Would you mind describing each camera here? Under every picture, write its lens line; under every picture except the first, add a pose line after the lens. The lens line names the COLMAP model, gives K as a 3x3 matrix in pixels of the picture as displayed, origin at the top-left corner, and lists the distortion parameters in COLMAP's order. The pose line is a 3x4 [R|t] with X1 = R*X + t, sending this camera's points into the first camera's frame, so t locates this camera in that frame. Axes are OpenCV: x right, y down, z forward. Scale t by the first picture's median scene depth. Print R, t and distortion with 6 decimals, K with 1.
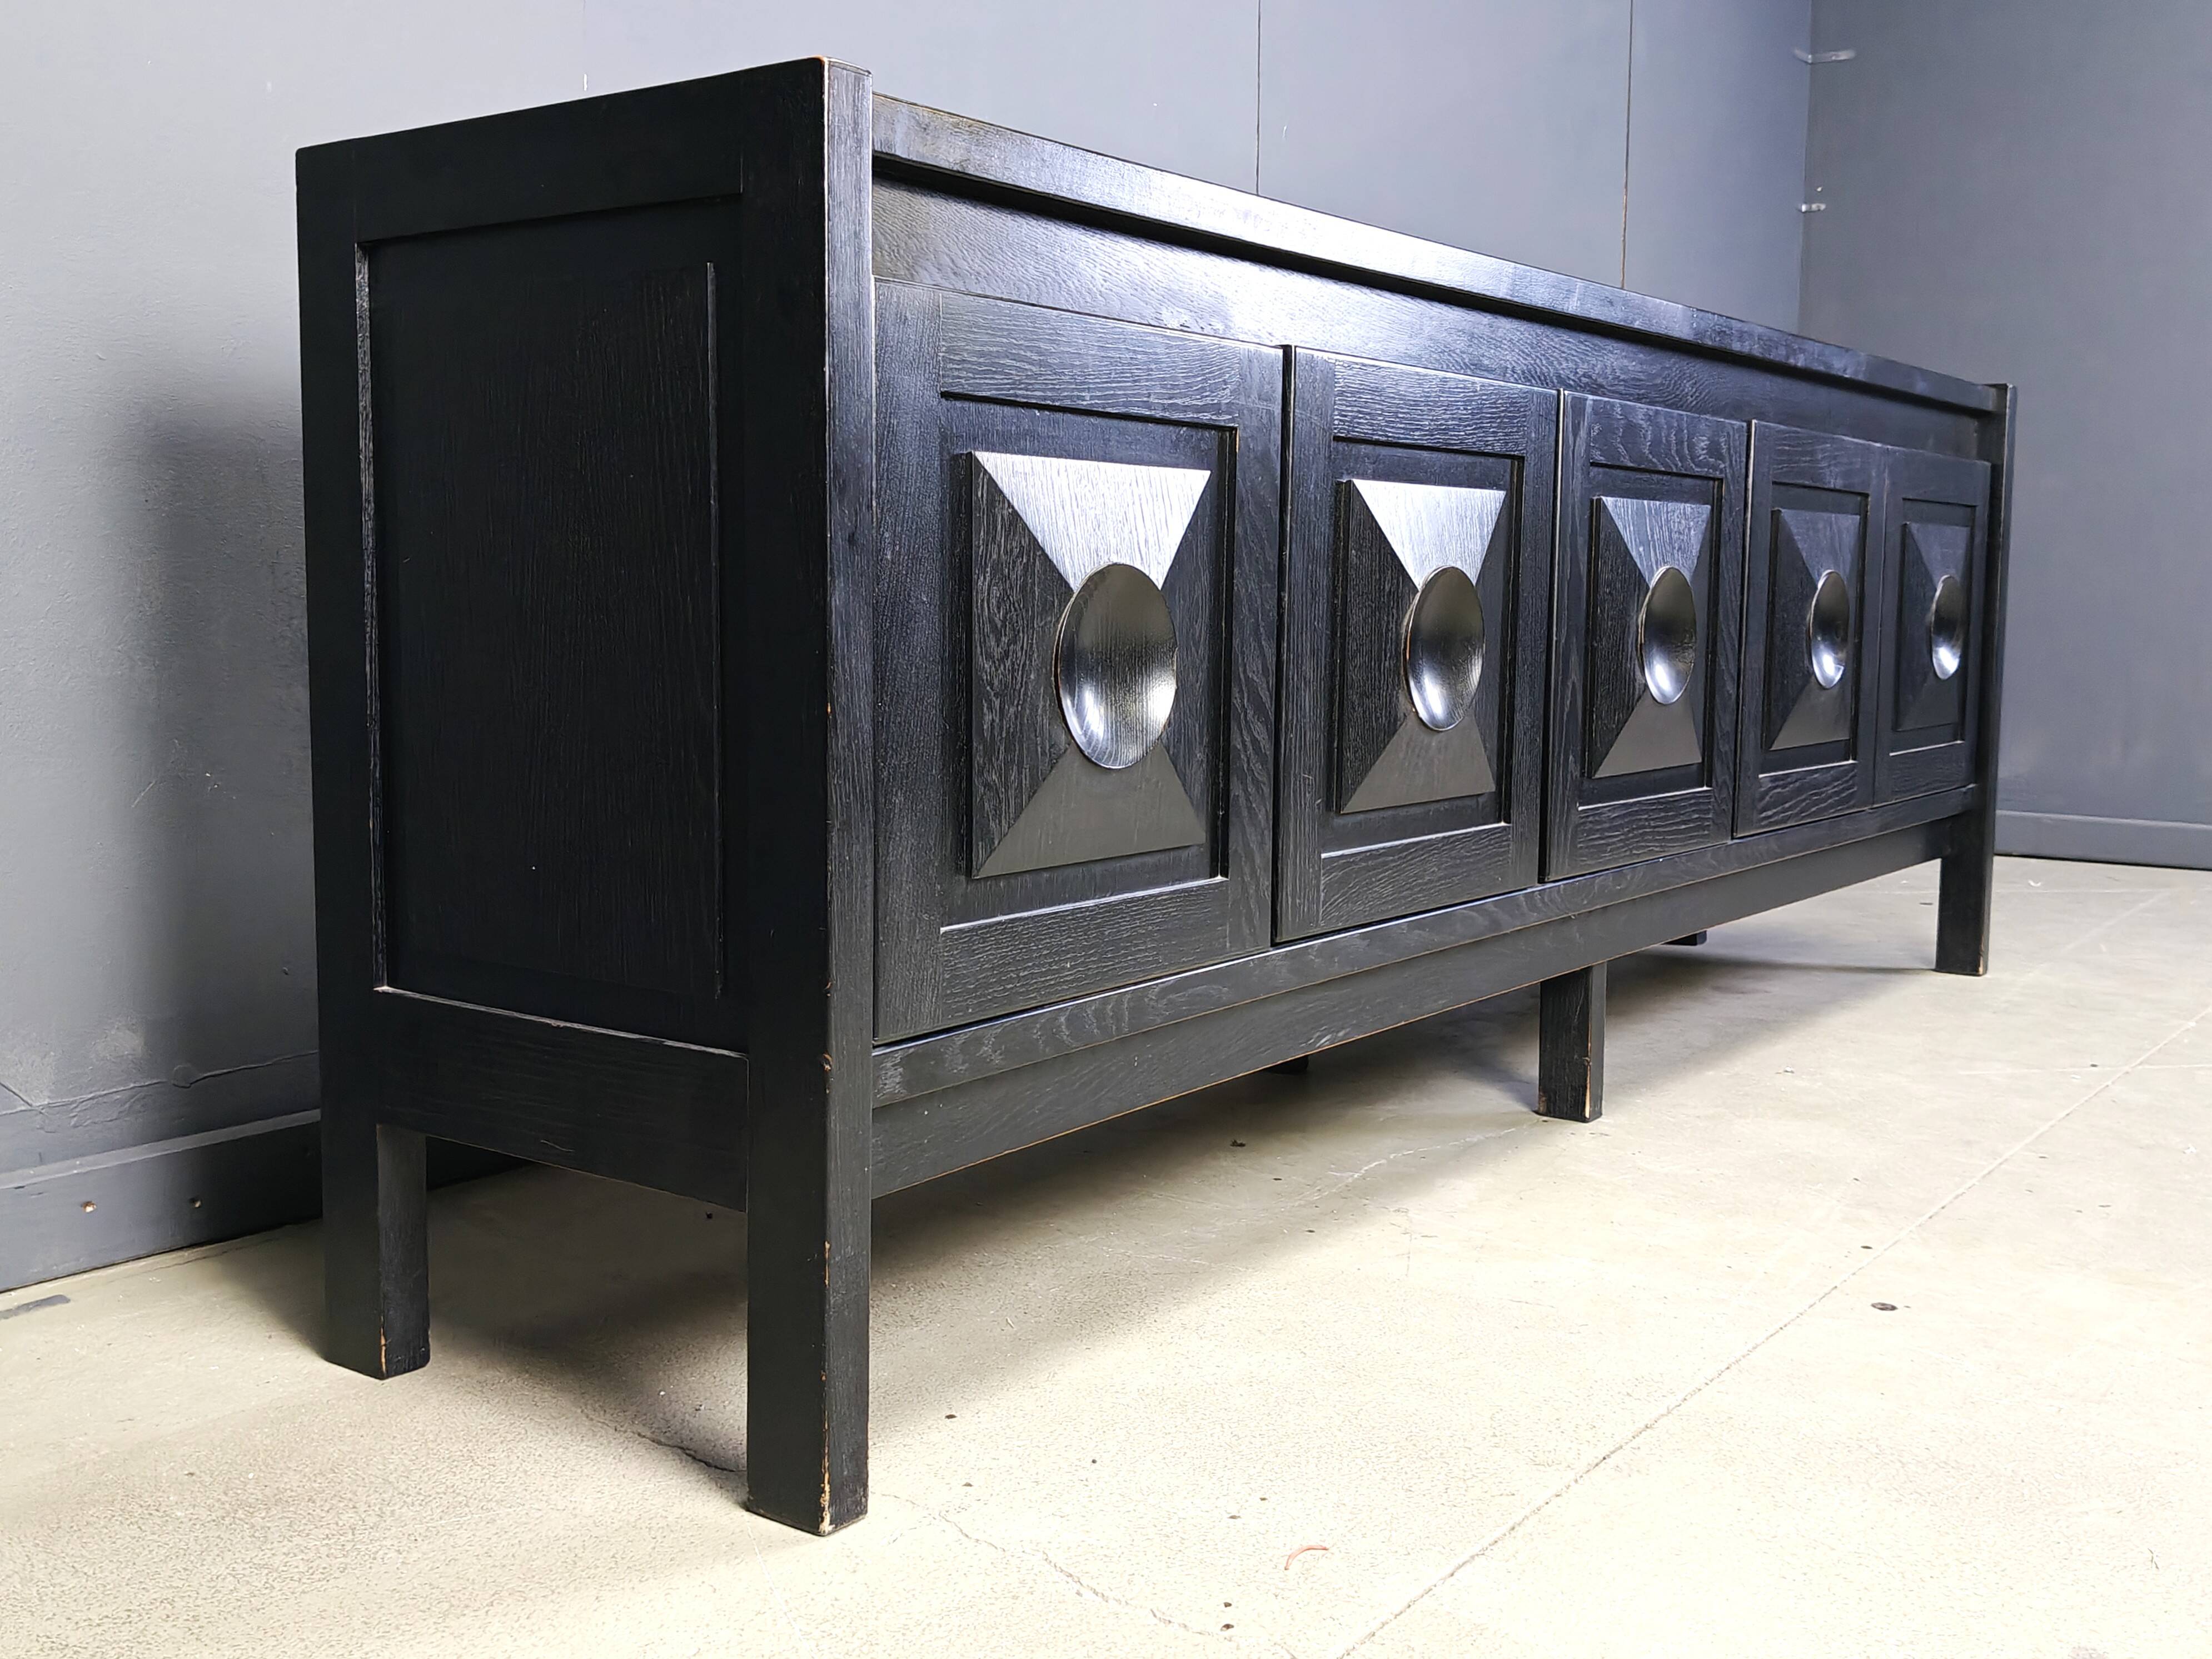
lens RADIAL K [[2193.1, 0, 1106.0], [0, 2193.1, 829.5], [0, 0, 1]] dist [0.195508, -0.536503]
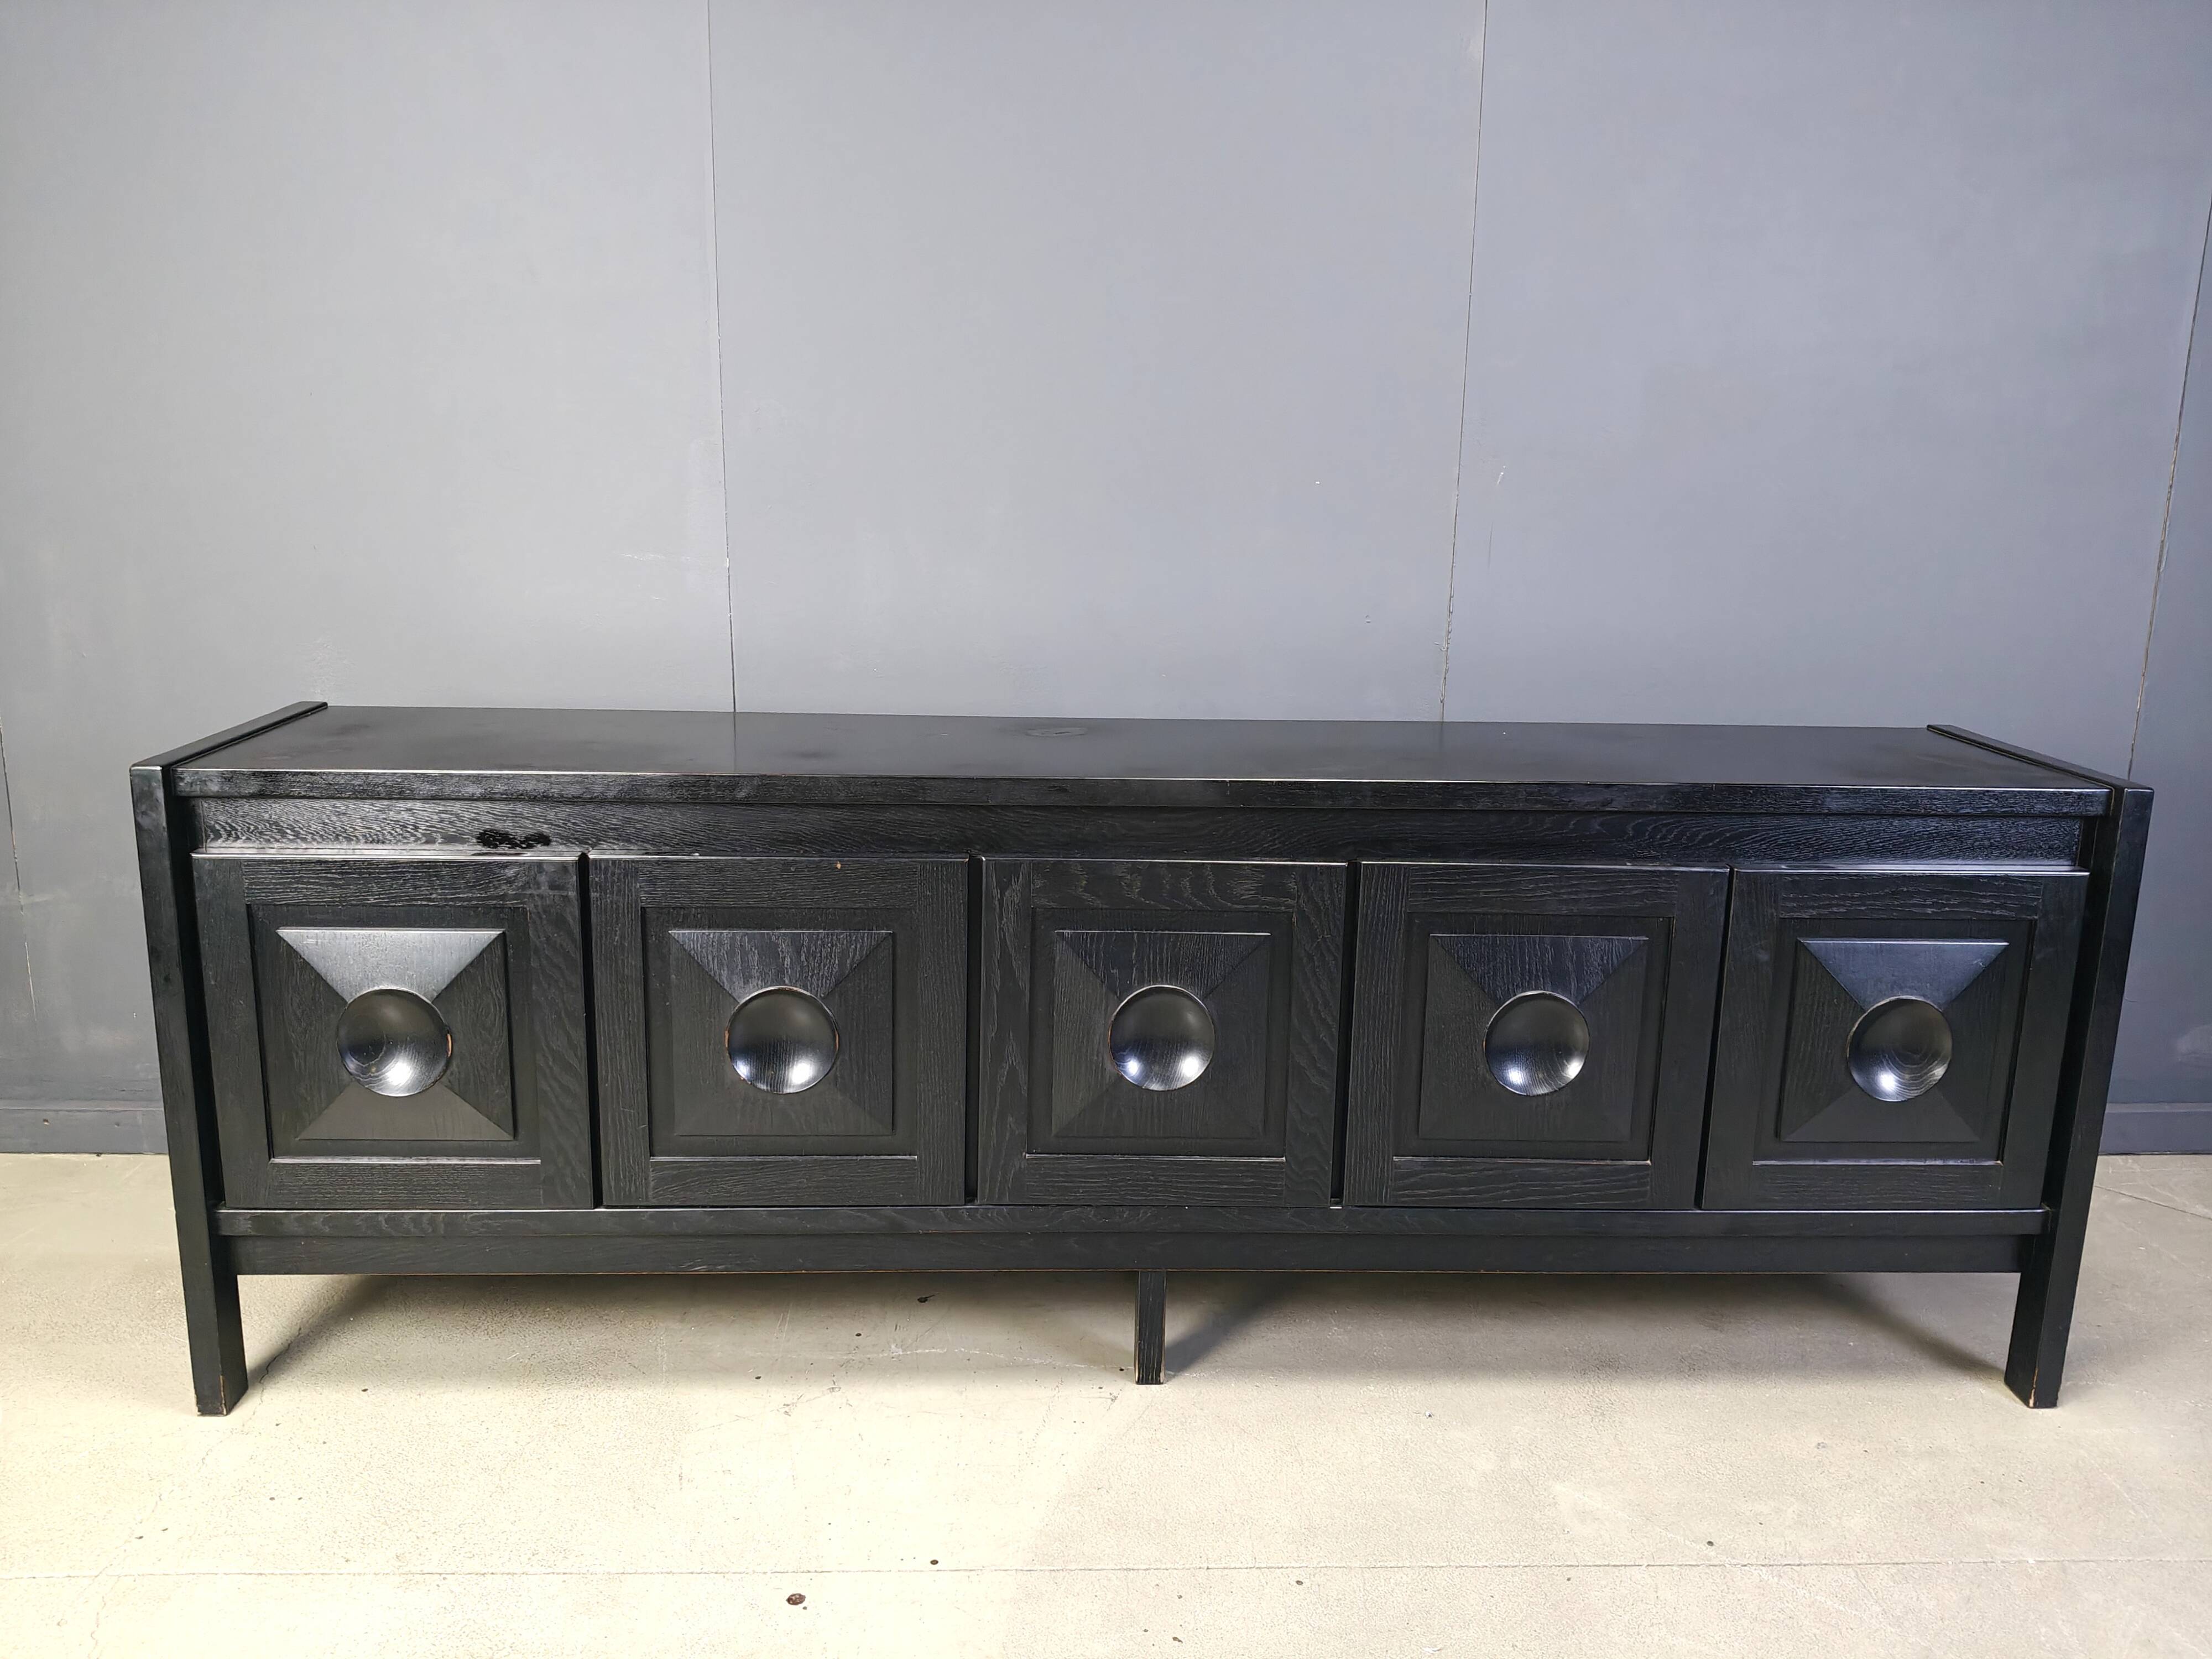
lens RADIAL K [[1725.0, 0, 1108.7], [0, 1725.0, 820.7], [0, 0, 1]] dist [0.044315, -0.104820]
pose [[0.629785, 0.173291, -0.757193, 1.243018], [-0.101200, 0.984794, 0.141208, -0.449557], [0.770149, -0.012302, 0.637746, 0.482425]]
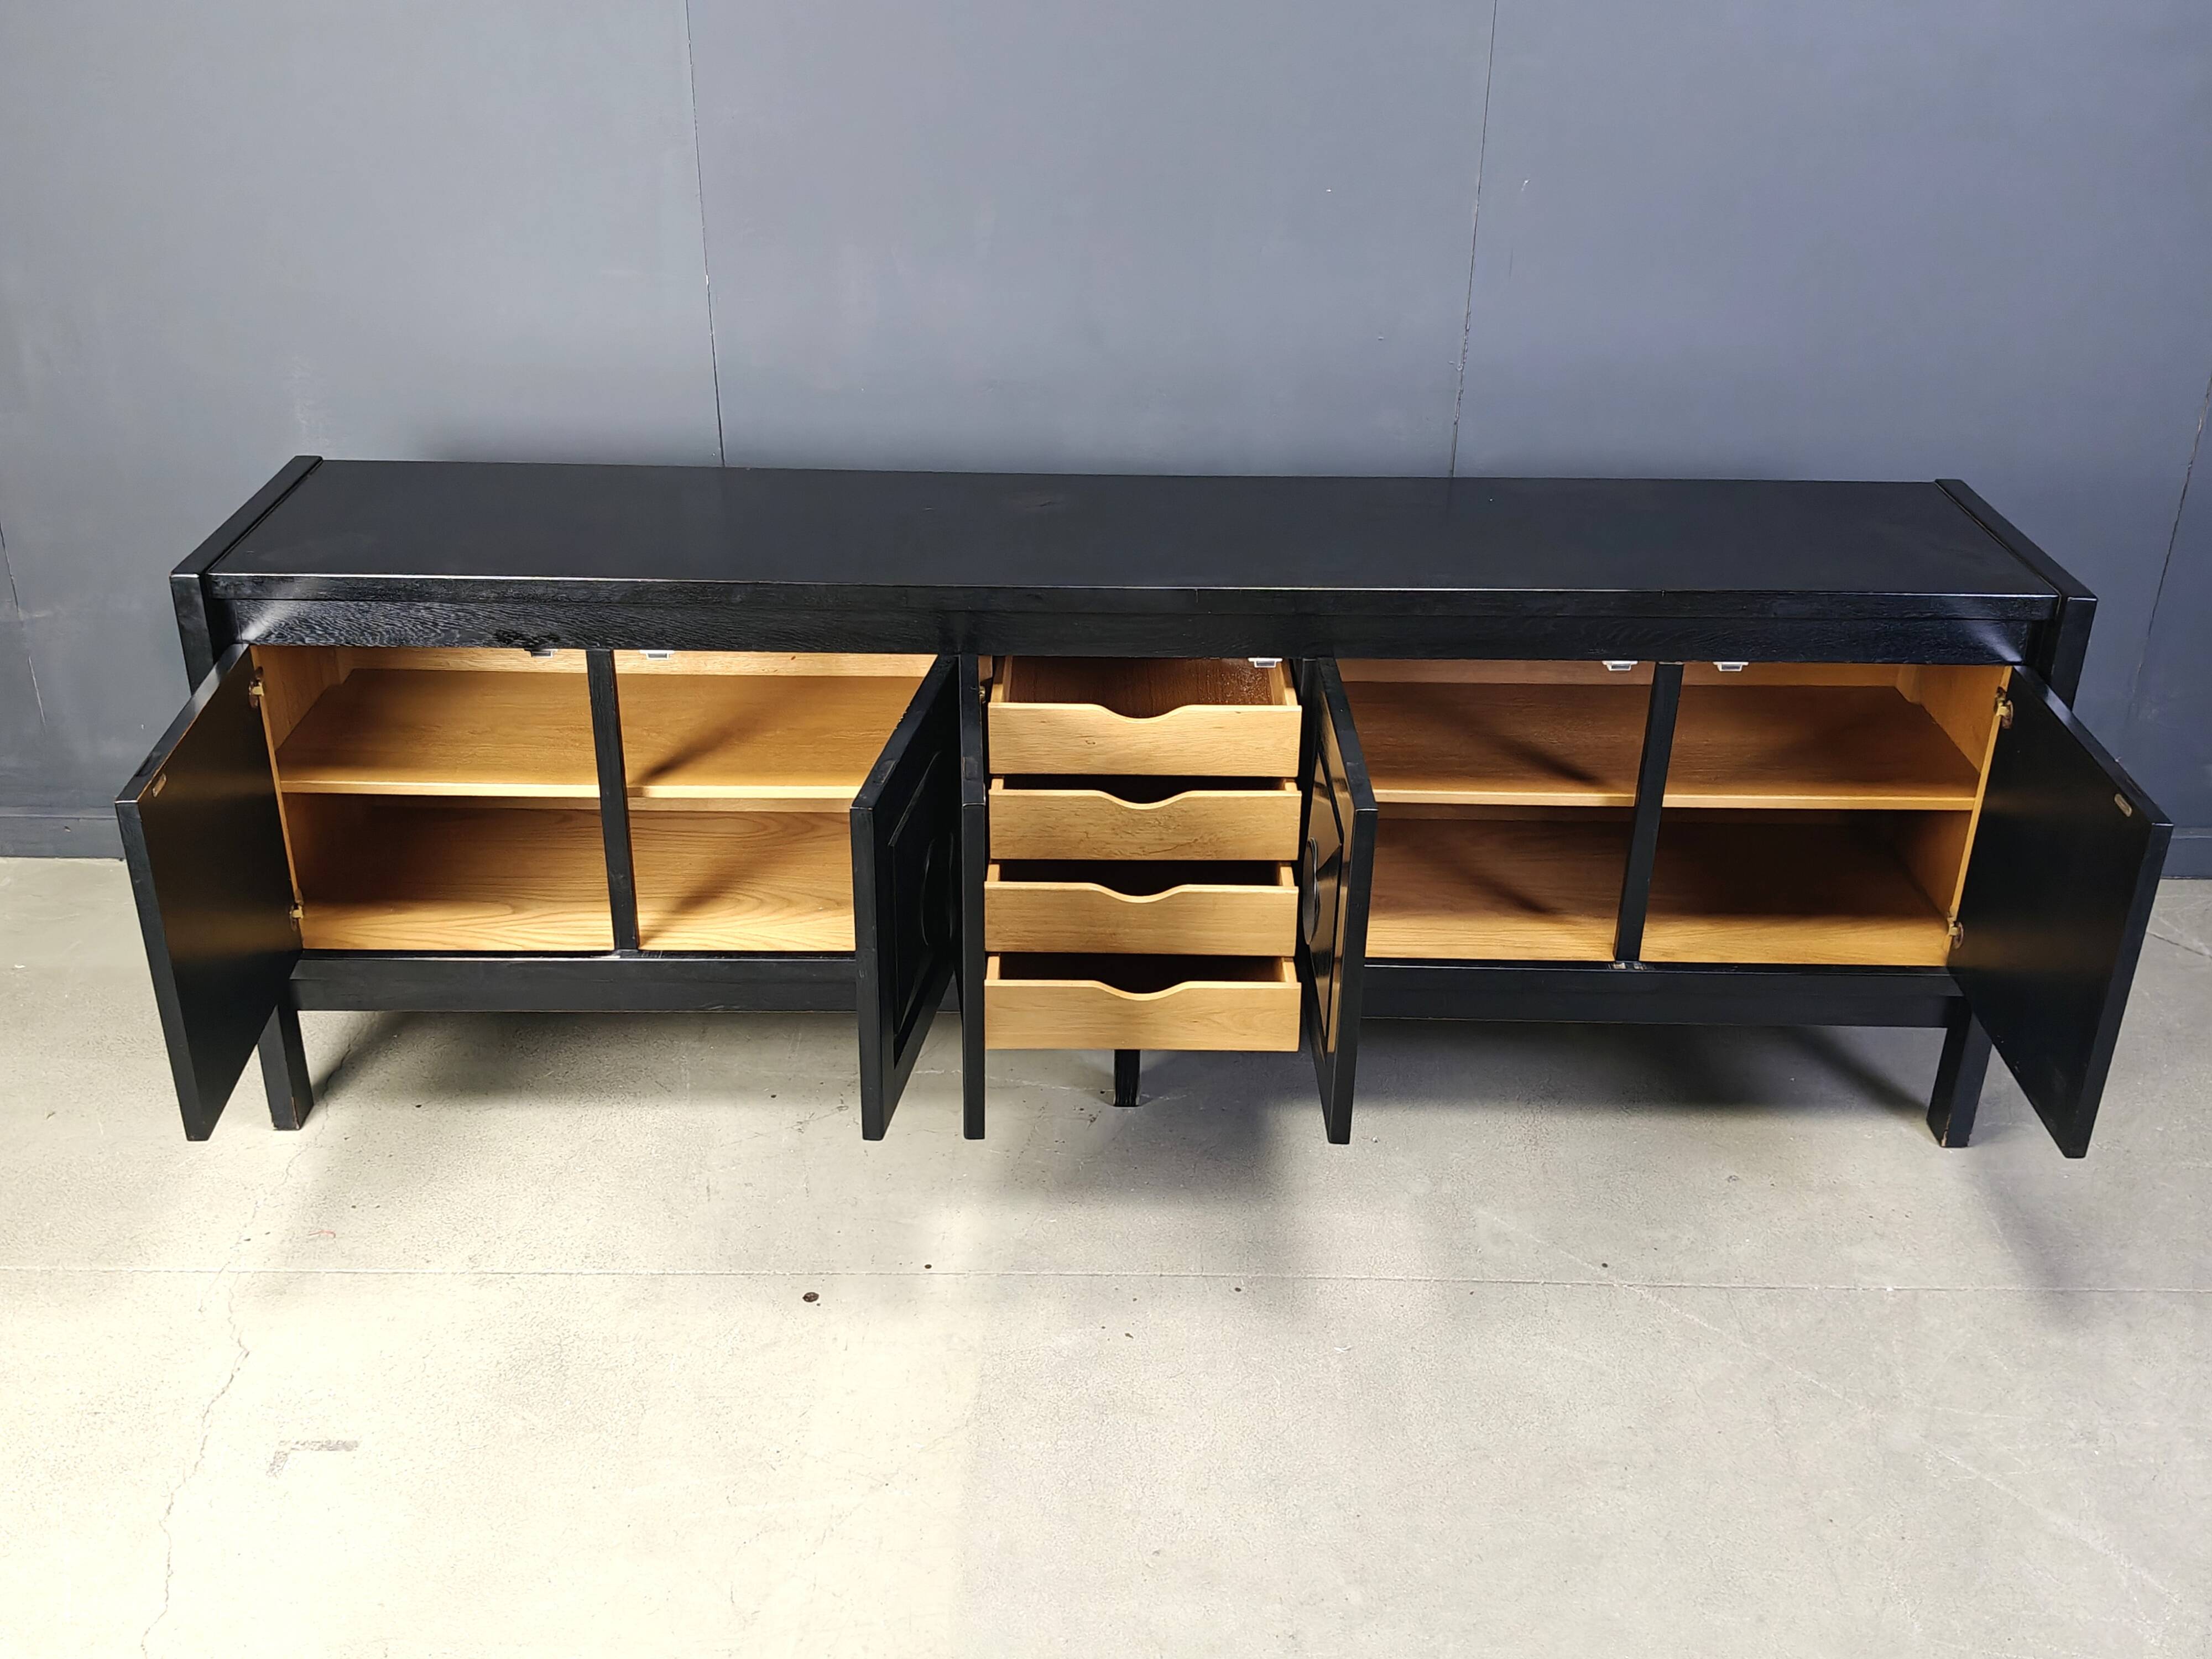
lens RADIAL K [[2138.4, 0, 1109.5], [0, 2138.4, 821.8], [0, 0, 1]] dist [0.173486, -0.482709]
pose [[0.600990, 0.362455, -0.712347, 1.539005], [-0.099211, 0.918199, 0.383494, -0.767111], [0.793075, -0.159804, 0.587788, 0.302115]]
